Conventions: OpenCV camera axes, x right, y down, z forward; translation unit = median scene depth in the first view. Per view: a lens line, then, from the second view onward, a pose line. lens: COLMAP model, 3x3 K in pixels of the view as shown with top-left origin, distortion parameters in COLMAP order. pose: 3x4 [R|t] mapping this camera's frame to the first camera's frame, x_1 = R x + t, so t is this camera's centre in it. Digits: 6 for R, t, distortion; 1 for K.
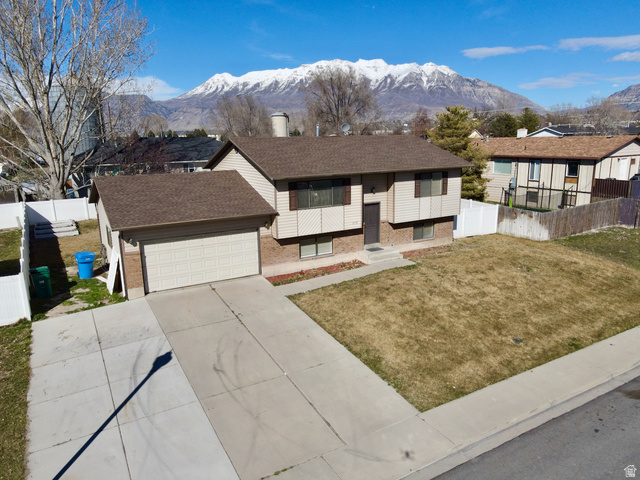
lens RADIAL K [[468.6, 0, 320.0], [0, 468.6, 240.0], [0, 0, 1]] dist [0.020833, -0.006636]
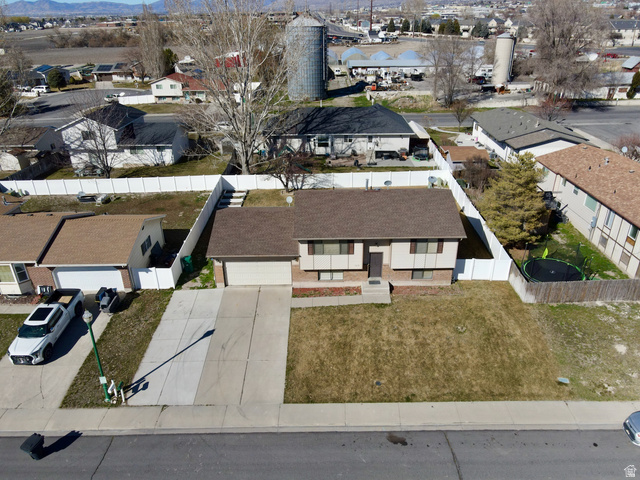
lens RADIAL K [[468.6, 0, 320.0], [0, 468.6, 240.0], [0, 0, 1]] dist [0.020833, -0.006636]
pose [[0.862214, 0.223807, -0.454420, 0.692345], [-0.108876, 0.958013, 0.265251, -0.544074], [0.494705, -0.179228, 0.850379, -0.339014]]
